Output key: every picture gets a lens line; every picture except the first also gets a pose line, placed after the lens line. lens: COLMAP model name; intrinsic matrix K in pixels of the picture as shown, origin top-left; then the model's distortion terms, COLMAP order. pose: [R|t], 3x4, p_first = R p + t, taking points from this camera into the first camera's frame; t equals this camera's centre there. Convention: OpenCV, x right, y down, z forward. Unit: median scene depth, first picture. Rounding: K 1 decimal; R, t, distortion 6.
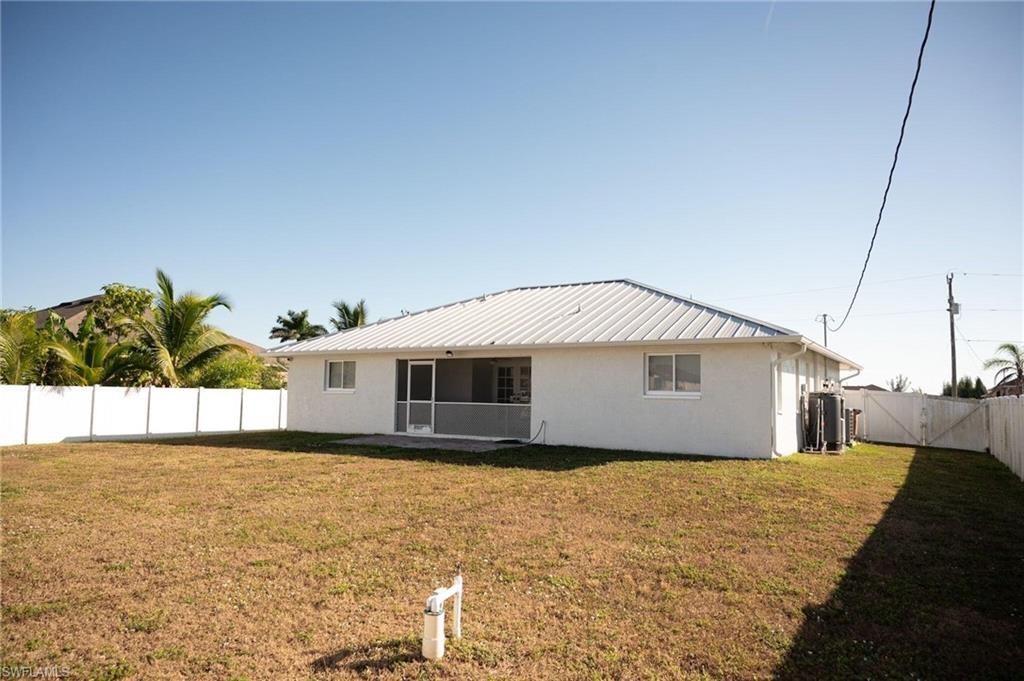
lens RADIAL K [[700.6, 0, 516.6], [0, 700.6, 341.4], [0, 0, 1]] dist [-0.002132, 0.004392]
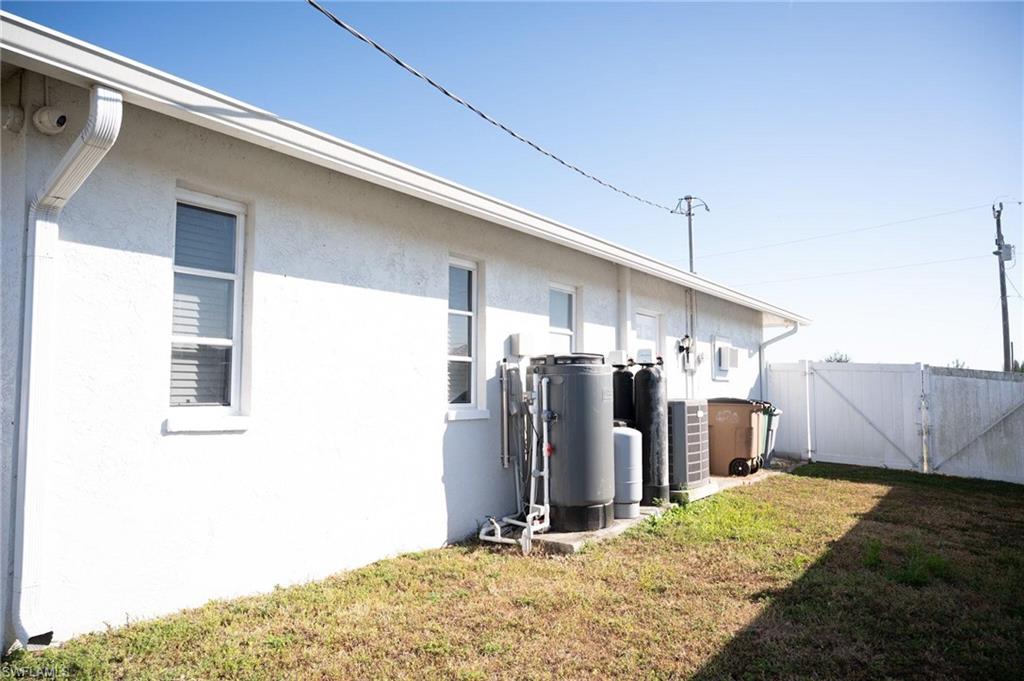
lens RADIAL K [[700.6, 0, 516.6], [0, 700.6, 341.4], [0, 0, 1]] dist [-0.002132, 0.004392]
pose [[0.997746, -0.025258, -0.062173, 0.329901], [0.025708, 0.999649, 0.006453, 0.047744], [0.061988, -0.008037, 0.998045, 0.496862]]
